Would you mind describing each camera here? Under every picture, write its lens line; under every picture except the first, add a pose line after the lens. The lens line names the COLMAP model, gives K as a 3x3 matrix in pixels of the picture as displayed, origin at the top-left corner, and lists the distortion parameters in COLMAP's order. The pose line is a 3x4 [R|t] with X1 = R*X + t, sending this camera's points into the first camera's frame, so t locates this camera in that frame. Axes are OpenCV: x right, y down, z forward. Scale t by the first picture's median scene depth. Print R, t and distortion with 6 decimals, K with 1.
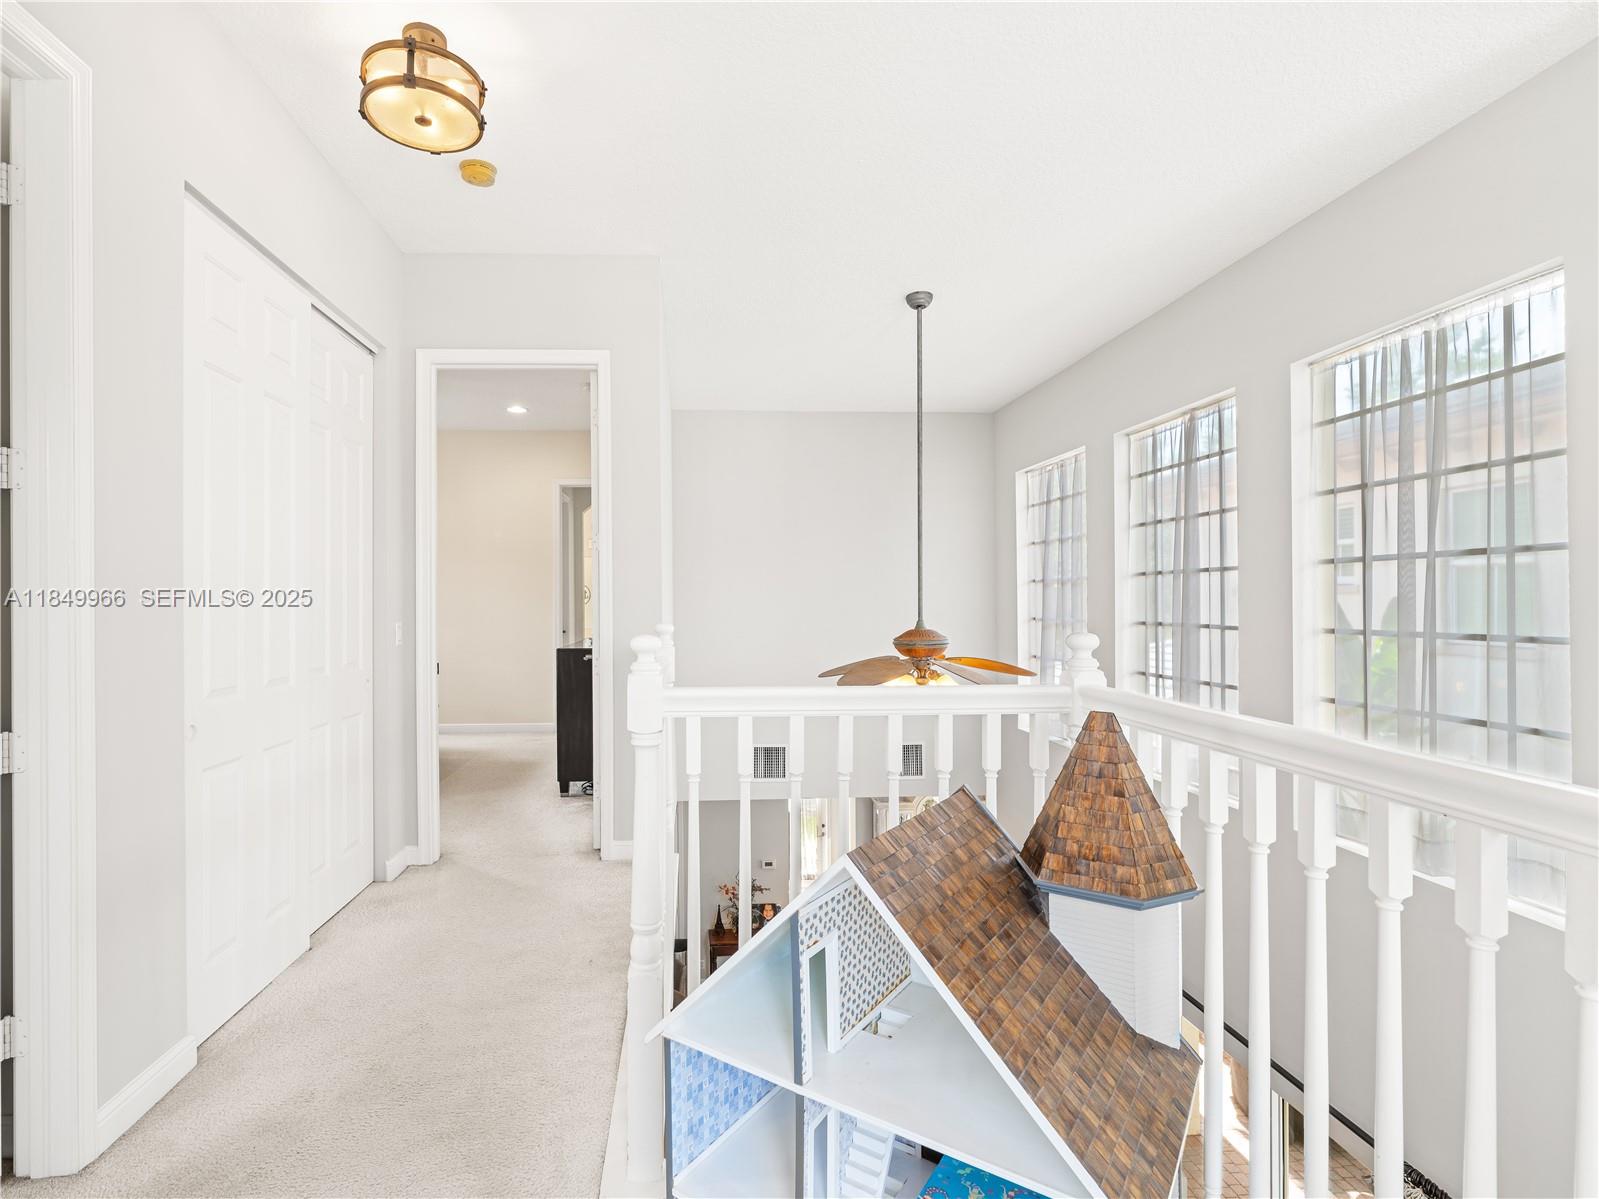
lens RADIAL K [[801.6, 0, 729.8], [0, 801.6, 602.3], [0, 0, 1]] dist [-0.004524, 0.000518]
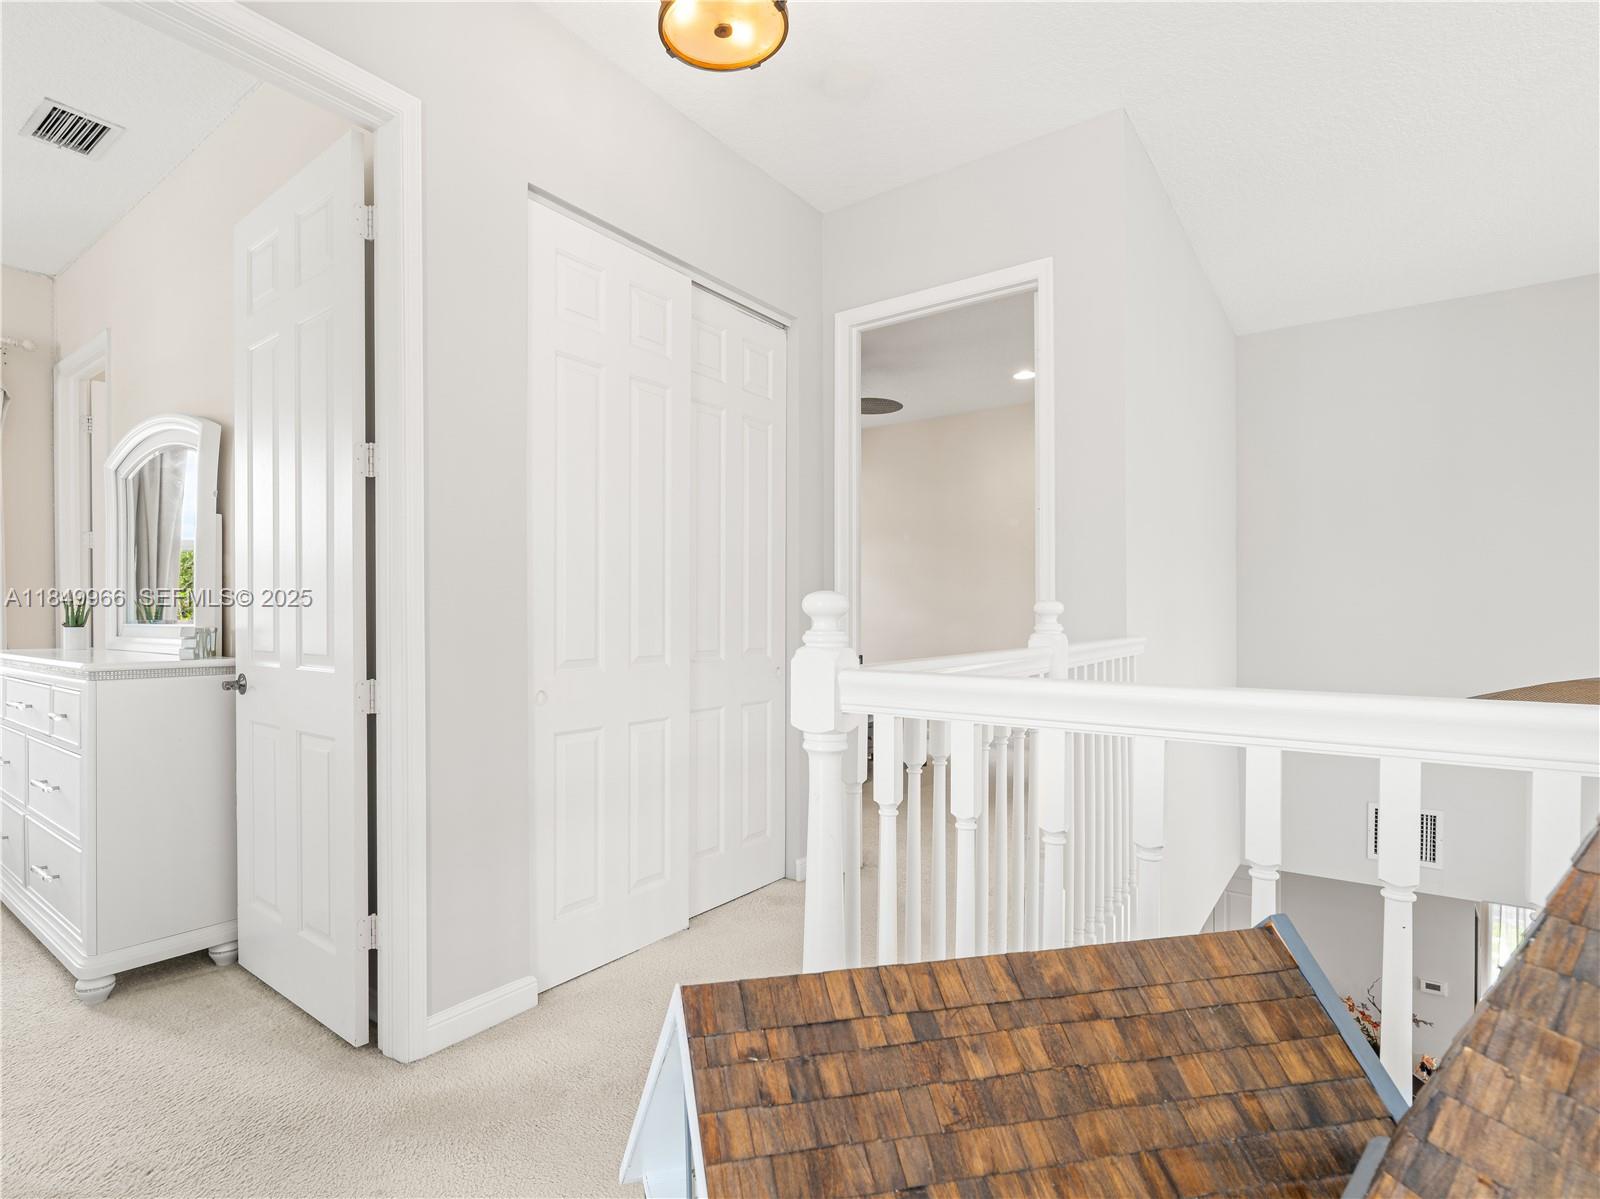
lens RADIAL K [[823.8, 0, 715.5], [0, 823.8, 620.2], [0, 0, 1]] dist [-0.003167, 0.000879]
pose [[0.742927, 0.007231, -0.669334, 0.244911], [-0.001298, 0.999955, 0.009362, 0.048495], [0.669371, -0.006086, 0.742903, 0.333920]]
